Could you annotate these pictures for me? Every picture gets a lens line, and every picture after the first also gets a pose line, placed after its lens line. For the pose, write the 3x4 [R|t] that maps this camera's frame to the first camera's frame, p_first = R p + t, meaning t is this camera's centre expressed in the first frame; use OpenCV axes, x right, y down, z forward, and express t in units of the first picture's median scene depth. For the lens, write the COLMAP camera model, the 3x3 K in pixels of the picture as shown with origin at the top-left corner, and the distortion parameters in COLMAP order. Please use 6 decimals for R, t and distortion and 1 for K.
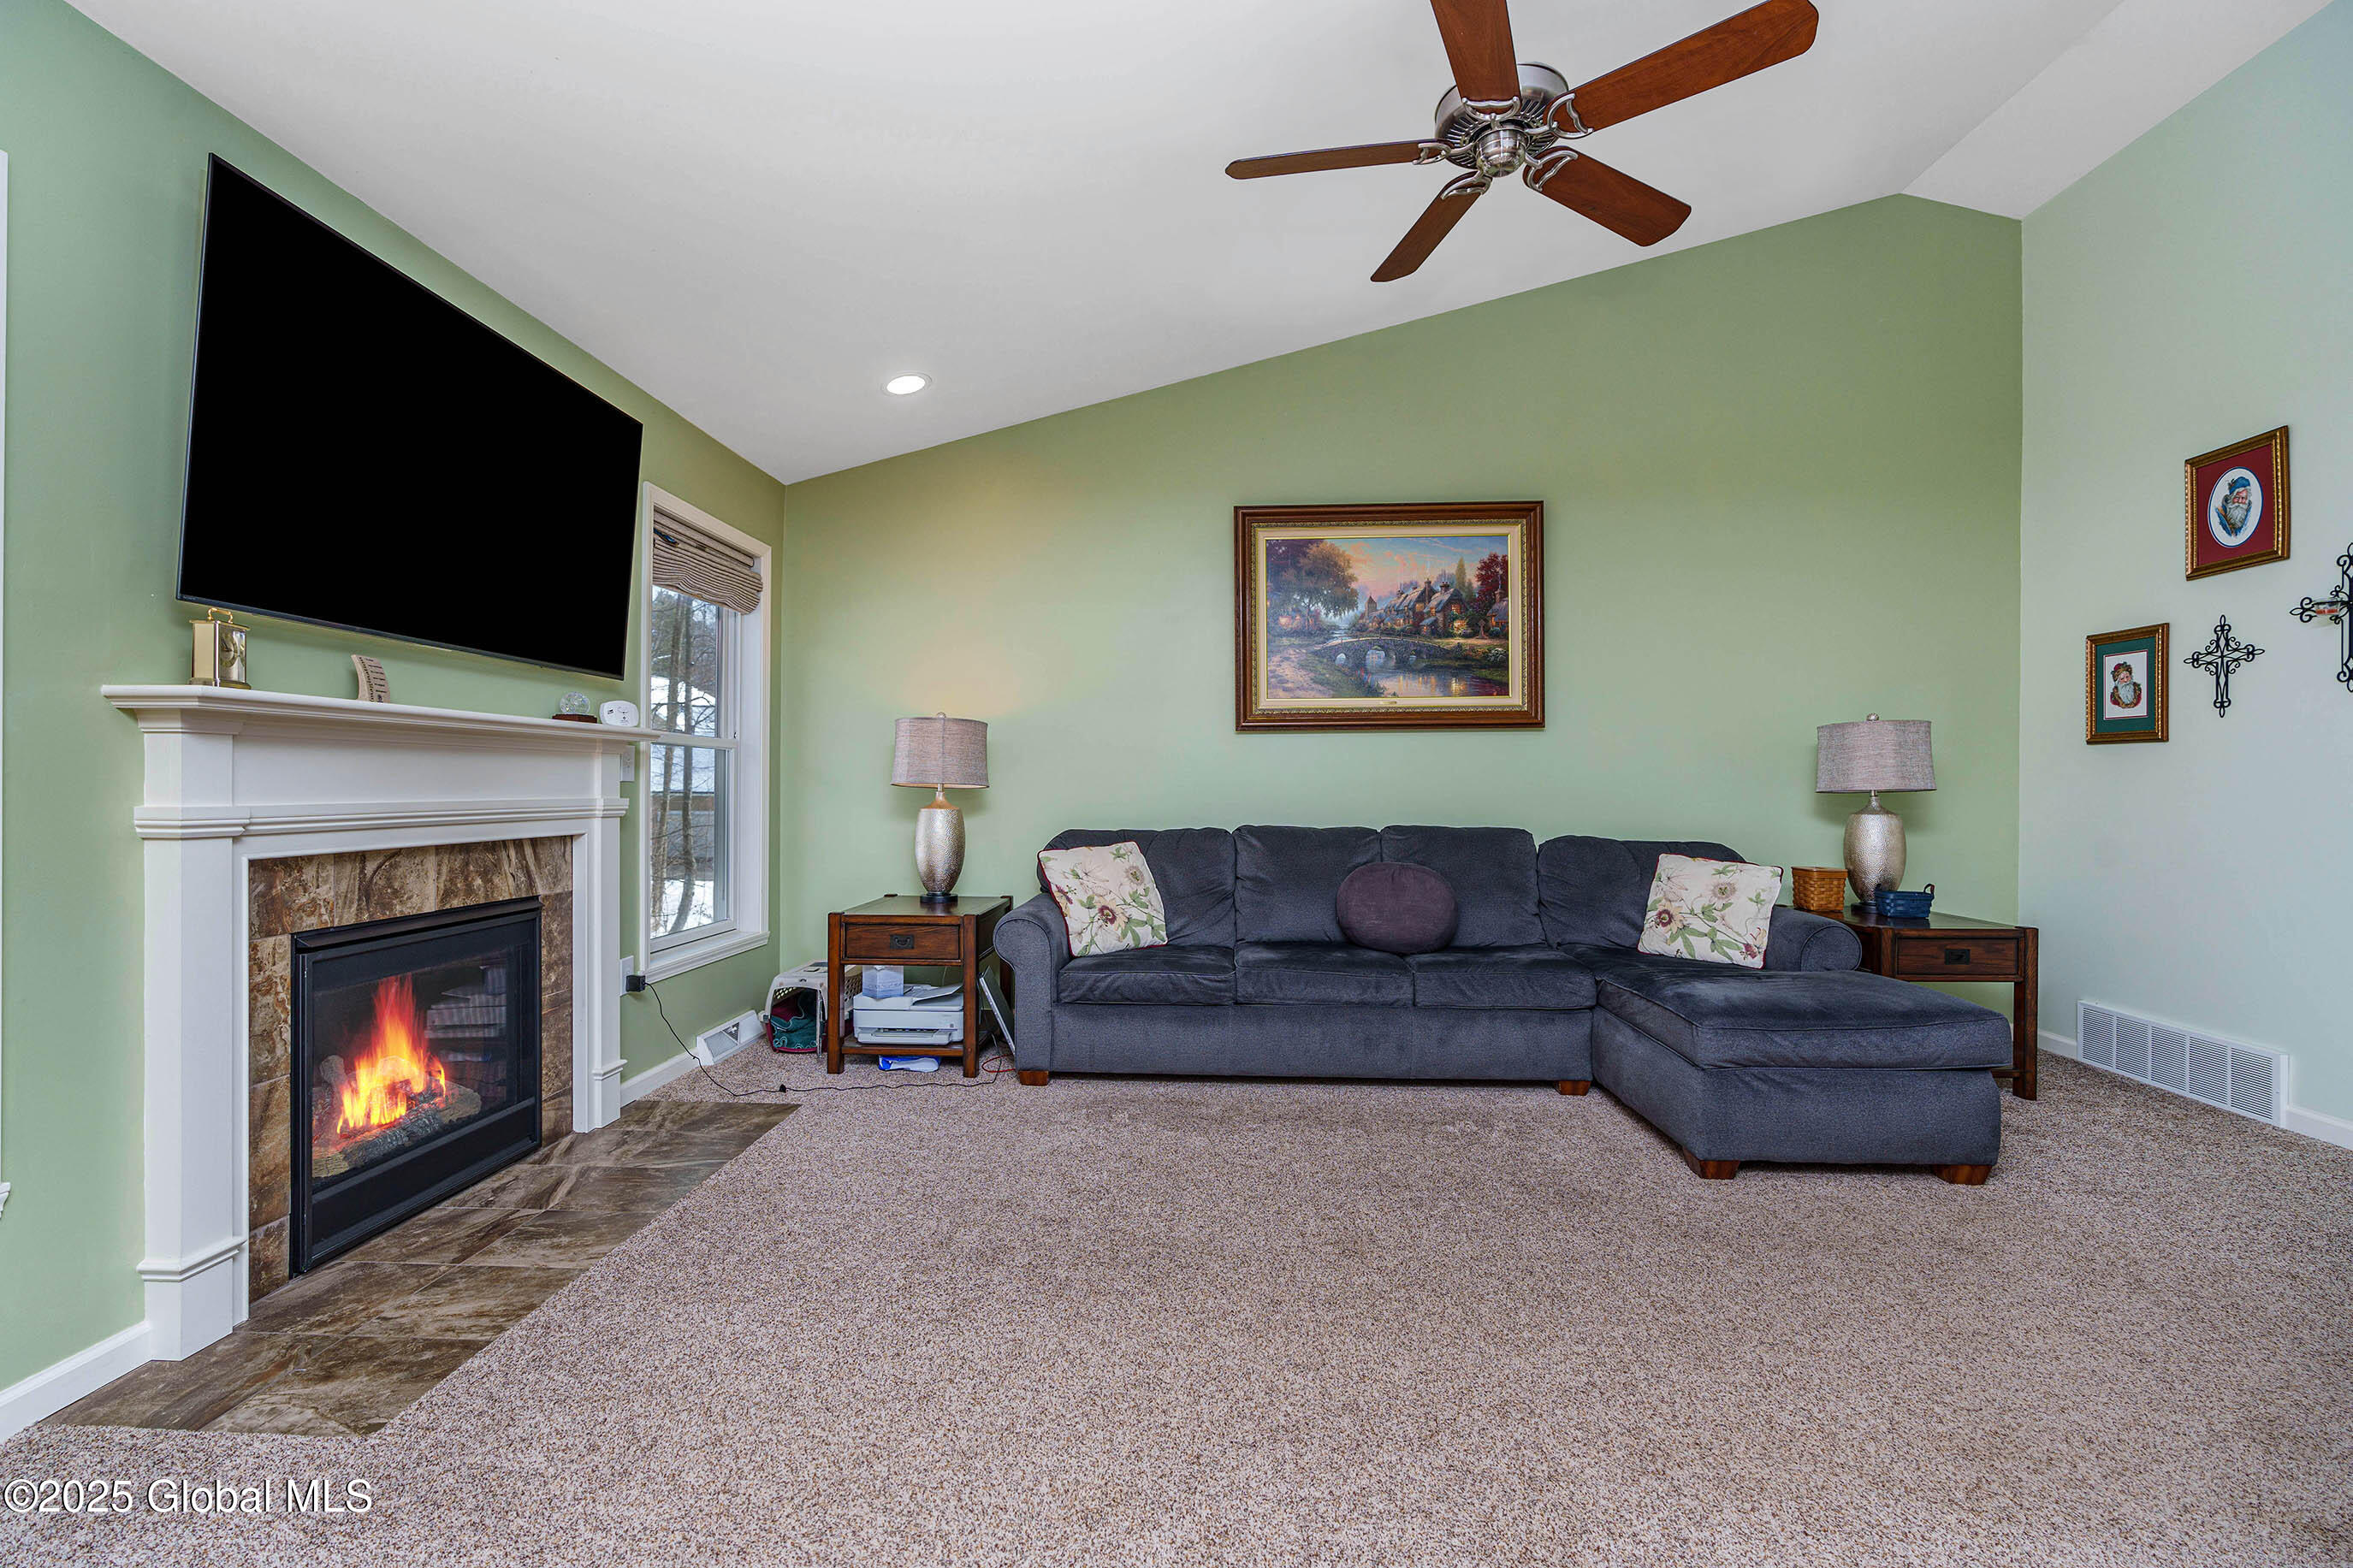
lens RADIAL K [[1045.9, 0, 1178.6], [0, 1045.9, 775.9], [0, 0, 1]] dist [-0.001694, 0.000417]
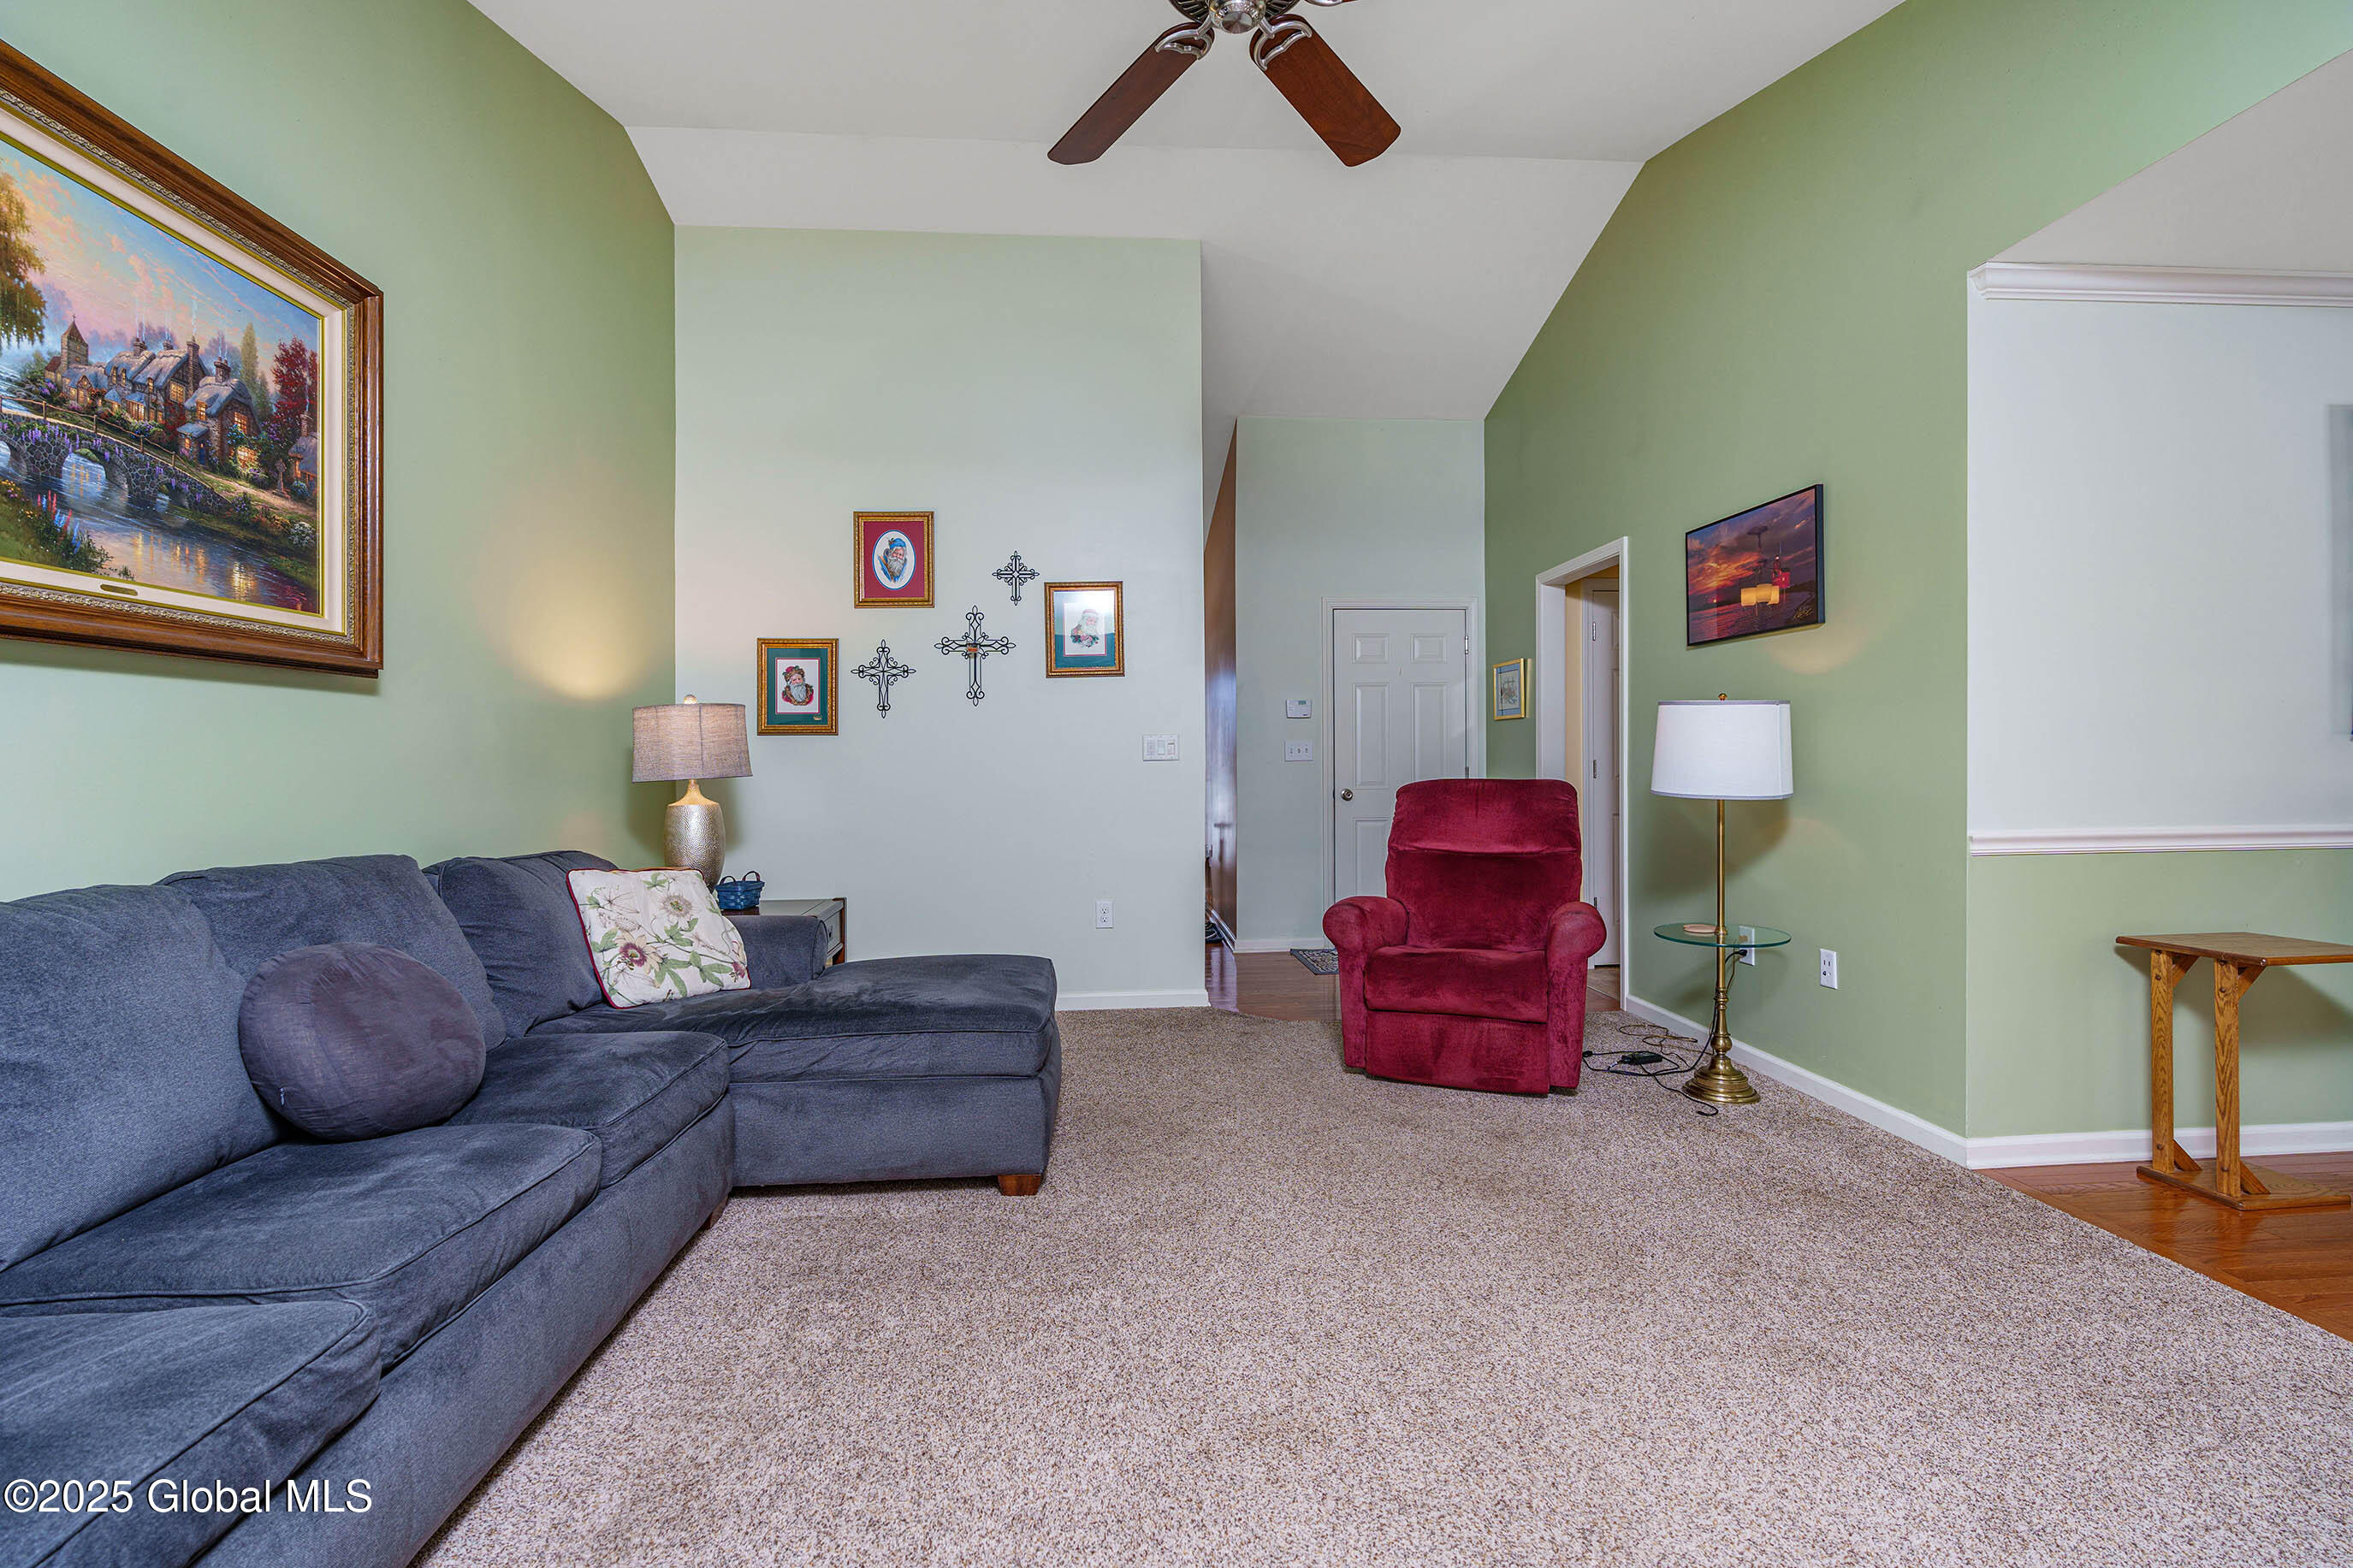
lens RADIAL K [[1045.9, 0, 1178.6], [0, 1045.9, 775.9], [0, 0, 1]] dist [-0.001694, 0.000417]
pose [[-0.108019, -0.010751, 0.994091, -0.317140], [0.002269, 0.999936, 0.011061, 0.002648], [-0.994146, 0.003450, -0.107988, 0.713301]]
